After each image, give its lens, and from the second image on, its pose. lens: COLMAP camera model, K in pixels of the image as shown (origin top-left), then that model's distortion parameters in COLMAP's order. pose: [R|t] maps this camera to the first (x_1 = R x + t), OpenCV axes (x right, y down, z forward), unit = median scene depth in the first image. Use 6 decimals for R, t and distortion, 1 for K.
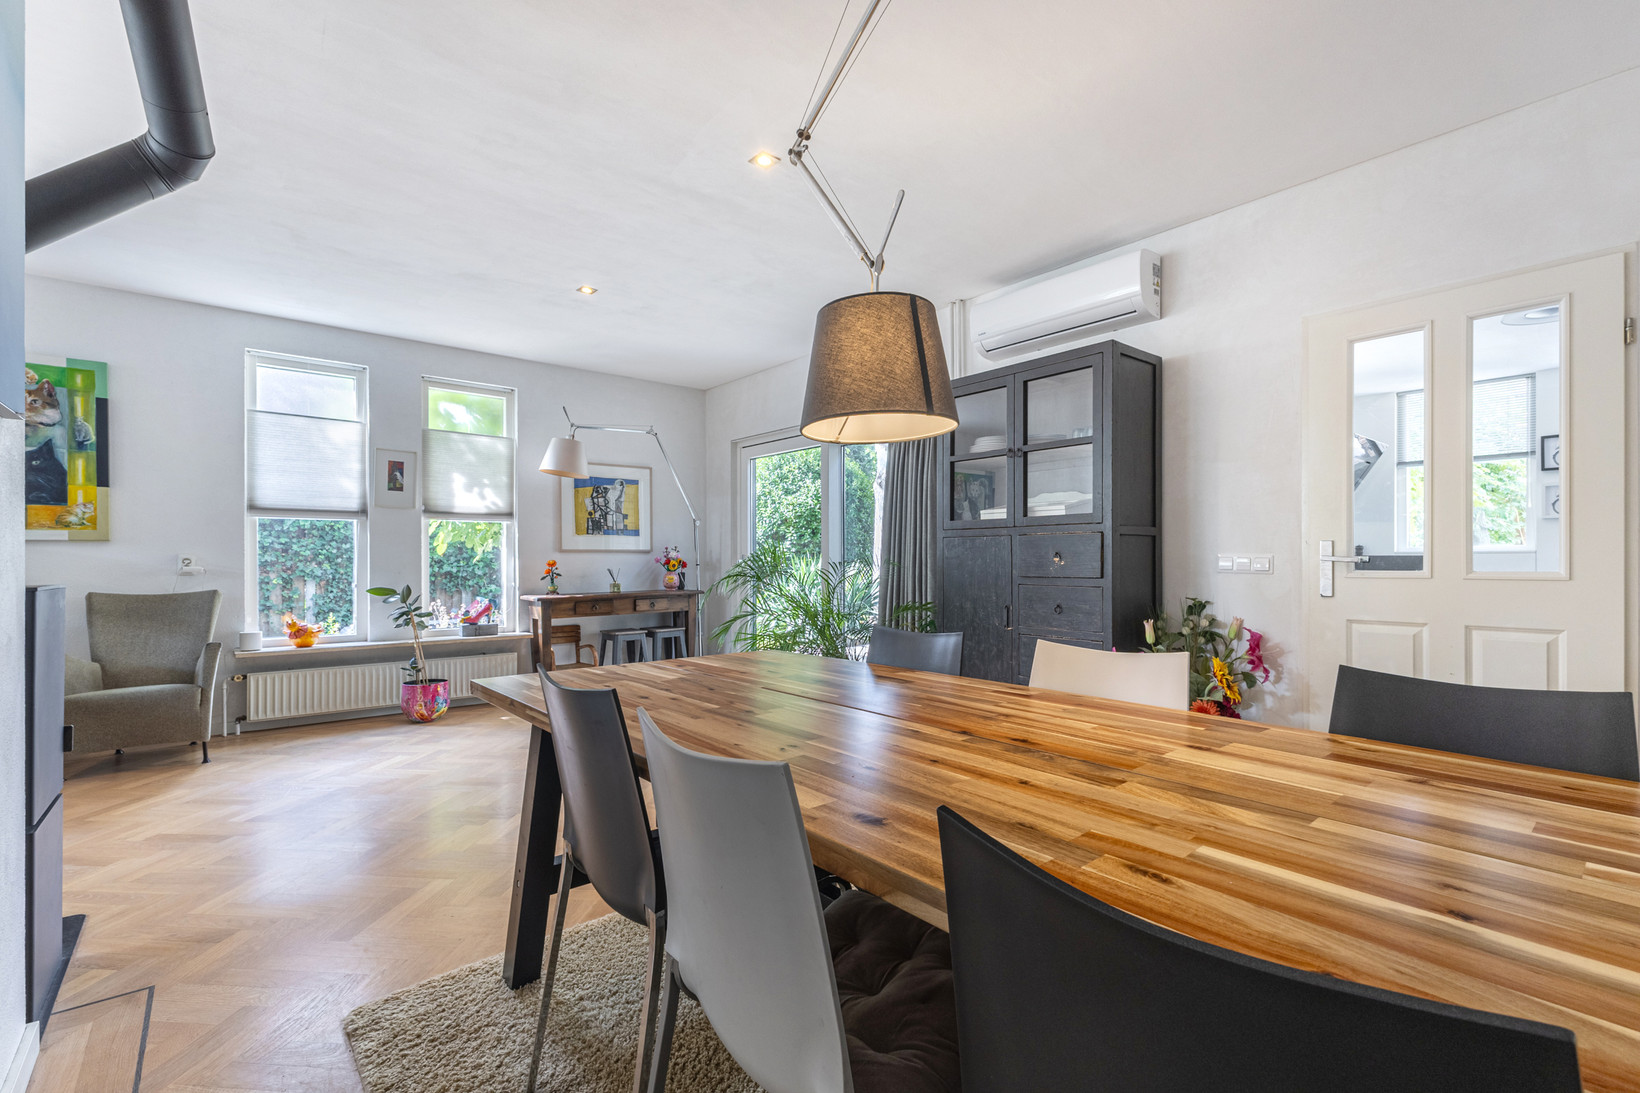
lens RADIAL K [[720.8, 0, 823.4], [0, 720.8, 561.0], [0, 0, 1]] dist [-0.000209, -0.000163]
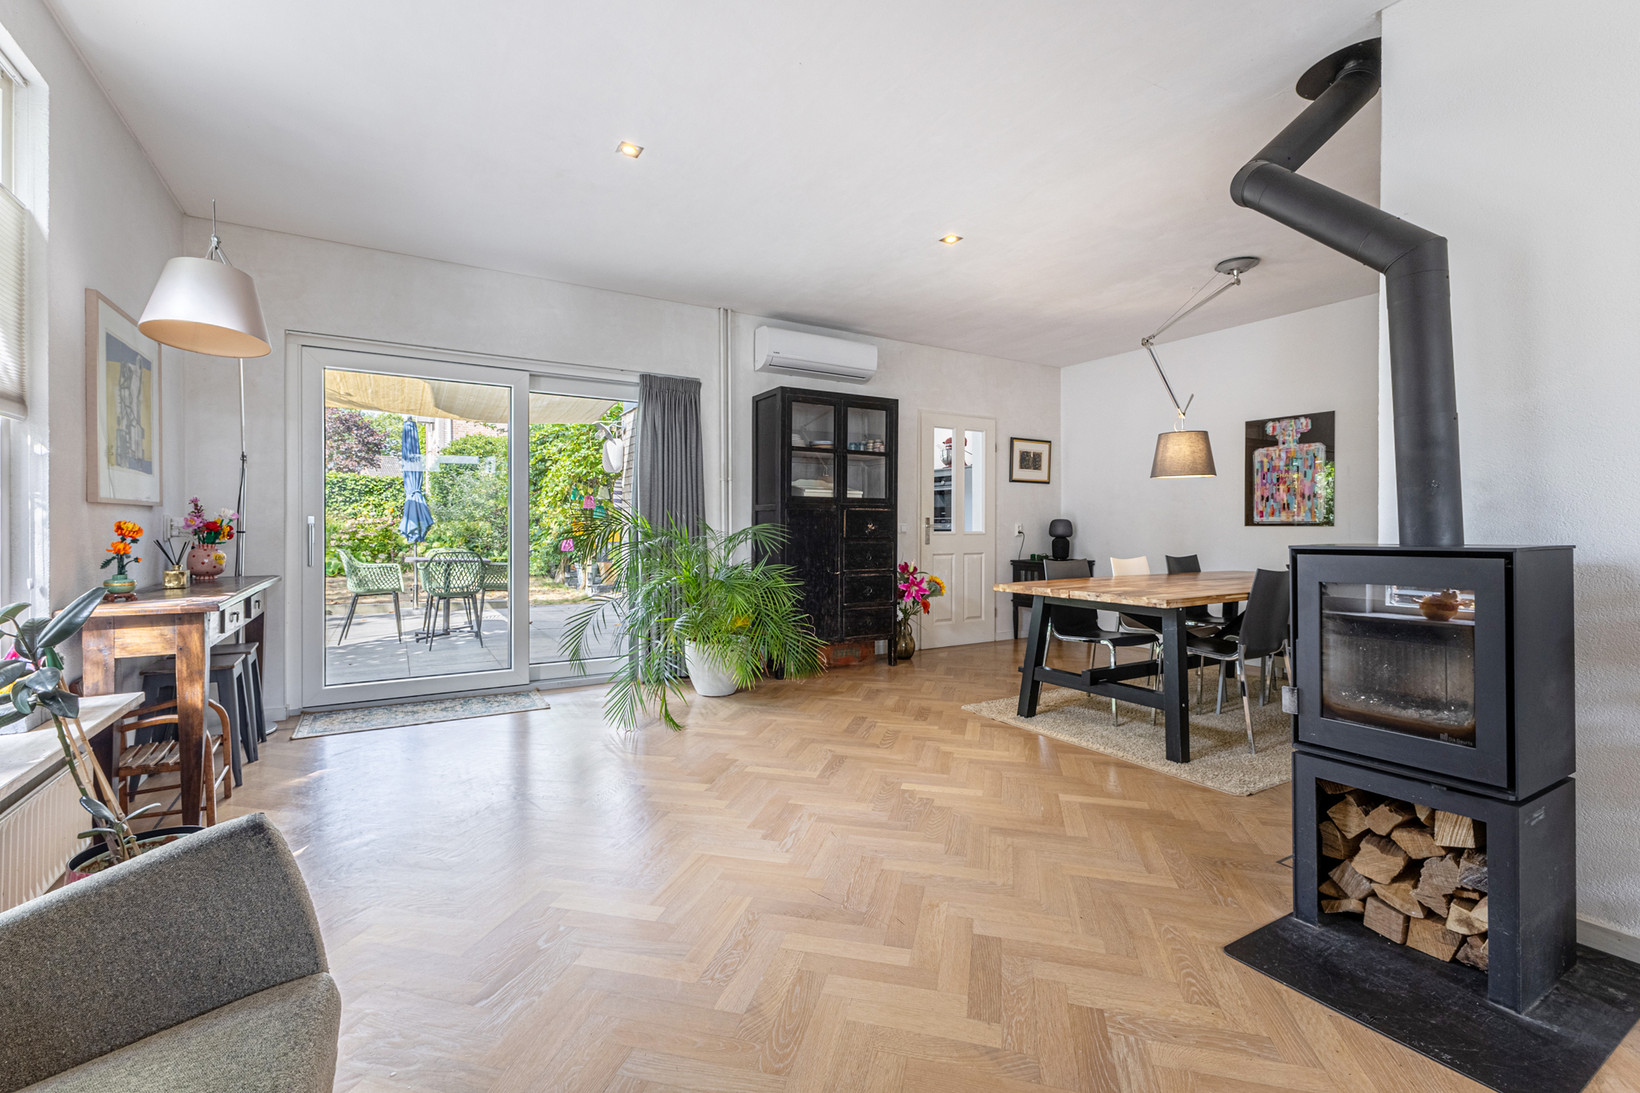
lens RADIAL K [[710.9, 0, 829.0], [0, 710.9, 526.9], [0, 0, 1]] dist [0.011704, -0.000055]
pose [[0.153241, 0.004251, 0.988180, -0.841767], [0.001502, 0.999989, -0.004535, 0.005520], [-0.988188, 0.002179, 0.153233, 0.580822]]
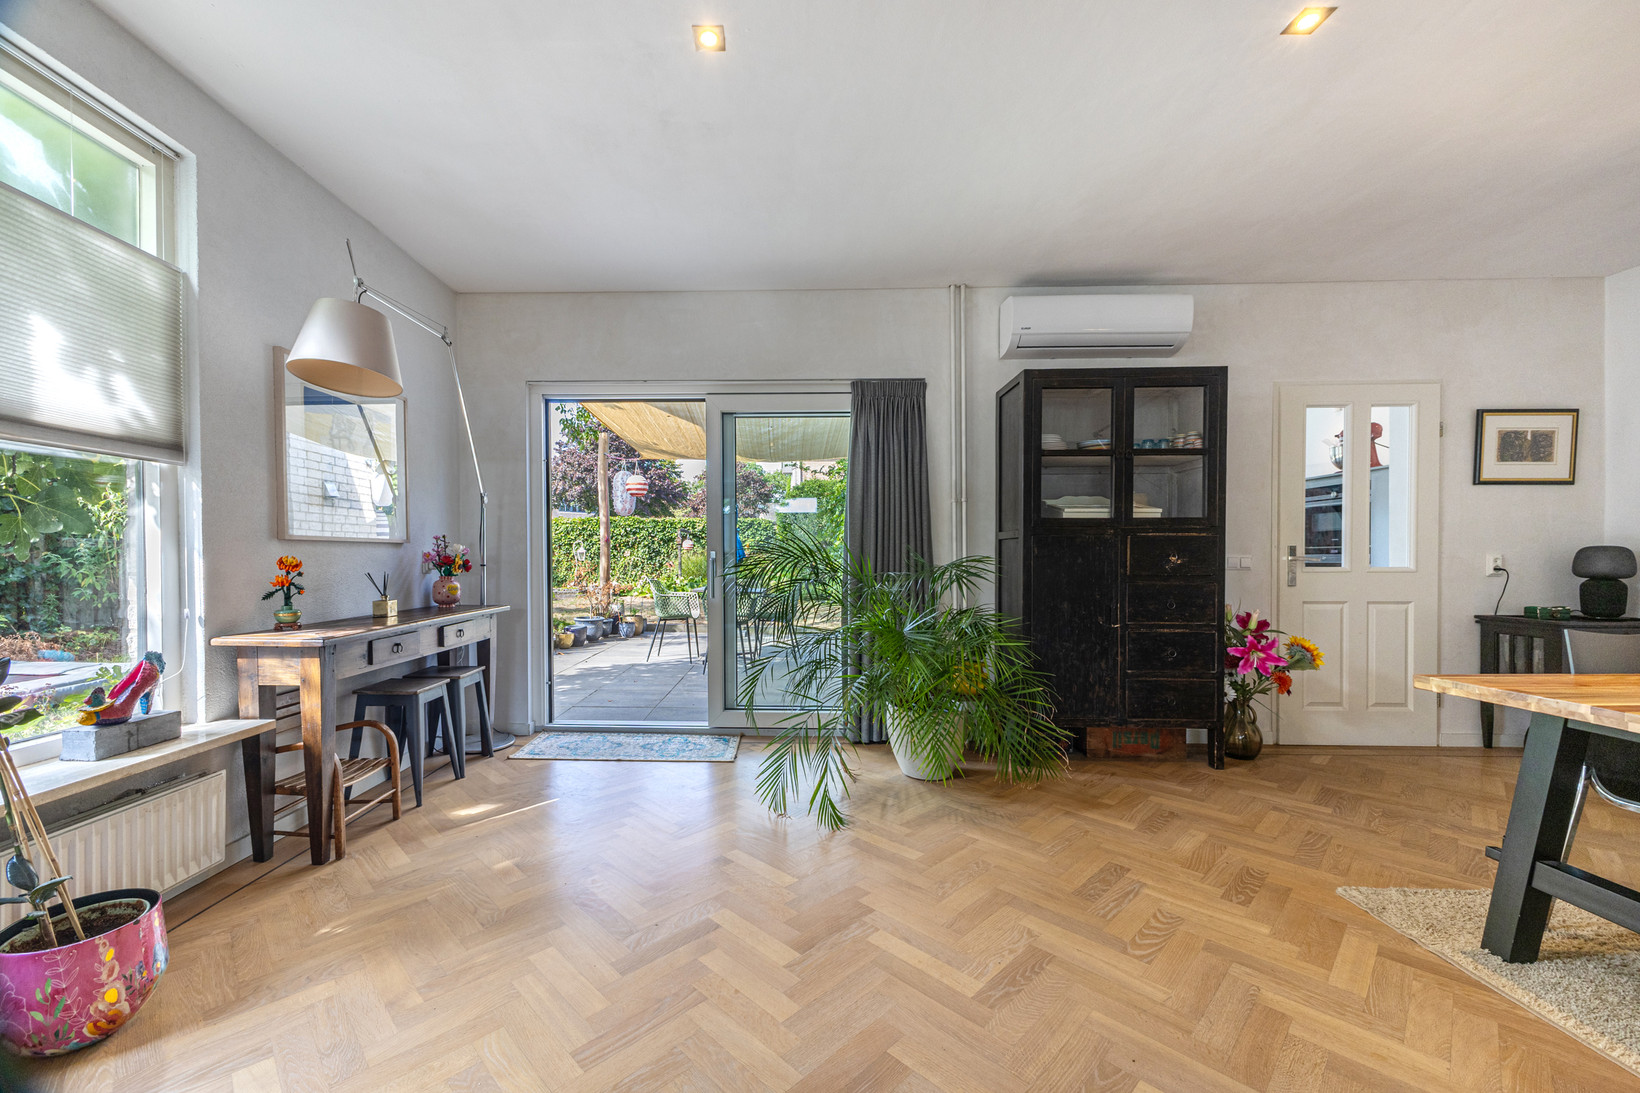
lens RADIAL K [[652.3, 0, 769.9], [0, 652.3, 561.7], [0, 0, 1]] dist [0.009776, -0.000854]
pose [[0.667666, -0.000315, 0.744461, -0.551298], [-0.000923, 0.999999, 0.001251, 0.001803], [-0.744461, -0.001522, 0.667665, 0.544411]]
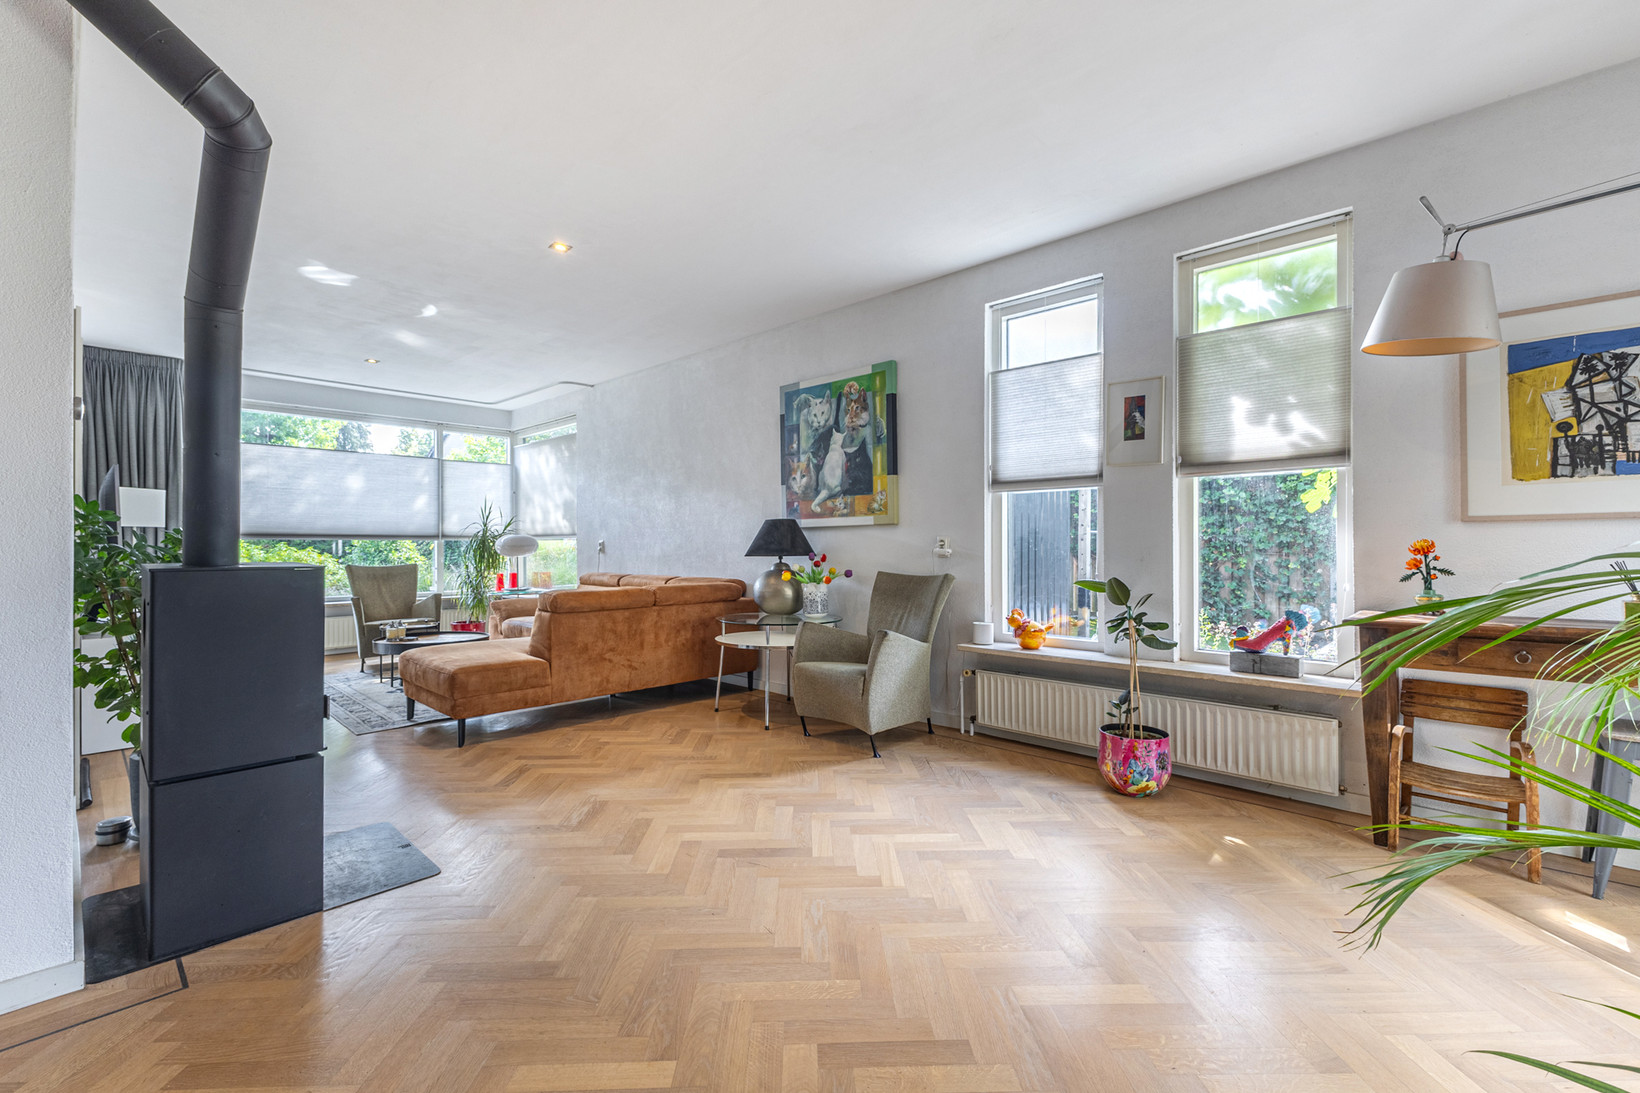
lens RADIAL K [[705.1, 0, 818.6], [0, 705.1, 541.8], [0, 0, 1]] dist [0.009176, -0.000354]
pose [[0.112571, -0.001712, -0.993642, 0.039155], [0.001515, 0.999998, -0.001551, -0.000110], [0.993643, -0.001330, 0.112573, 0.636435]]
